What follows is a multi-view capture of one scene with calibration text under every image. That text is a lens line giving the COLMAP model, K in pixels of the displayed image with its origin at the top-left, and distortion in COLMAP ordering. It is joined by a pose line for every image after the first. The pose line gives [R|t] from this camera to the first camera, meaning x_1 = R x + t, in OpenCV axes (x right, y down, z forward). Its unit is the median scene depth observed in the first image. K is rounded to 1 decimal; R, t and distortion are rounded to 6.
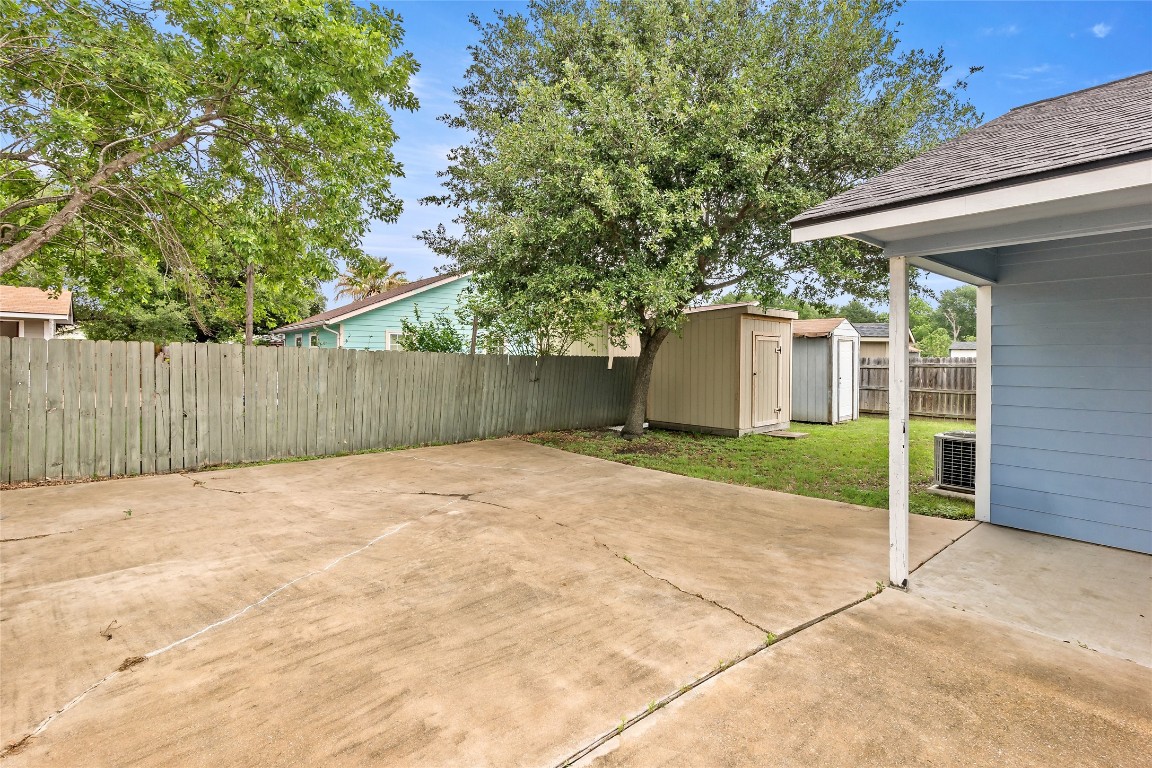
lens RADIAL K [[531.1, 0, 570.8], [0, 531.1, 388.2], [0, 0, 1]] dist [-0.003756, -0.000200]
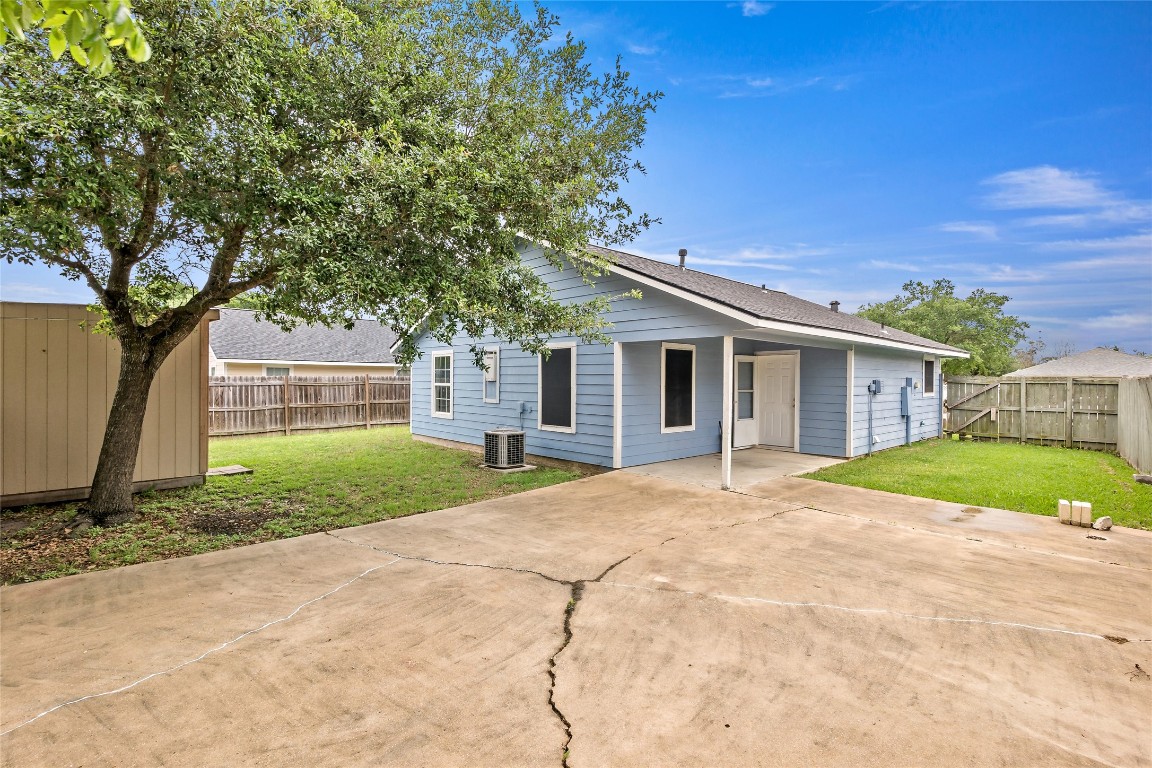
lens RADIAL K [[531.1, 0, 570.8], [0, 531.1, 388.2], [0, 0, 1]] dist [-0.003756, -0.000200]
pose [[-0.053218, -0.020481, 0.998373, -1.336121], [0.049341, 0.998514, 0.023114, -0.100841], [-0.997363, 0.050491, -0.052129, 1.554633]]
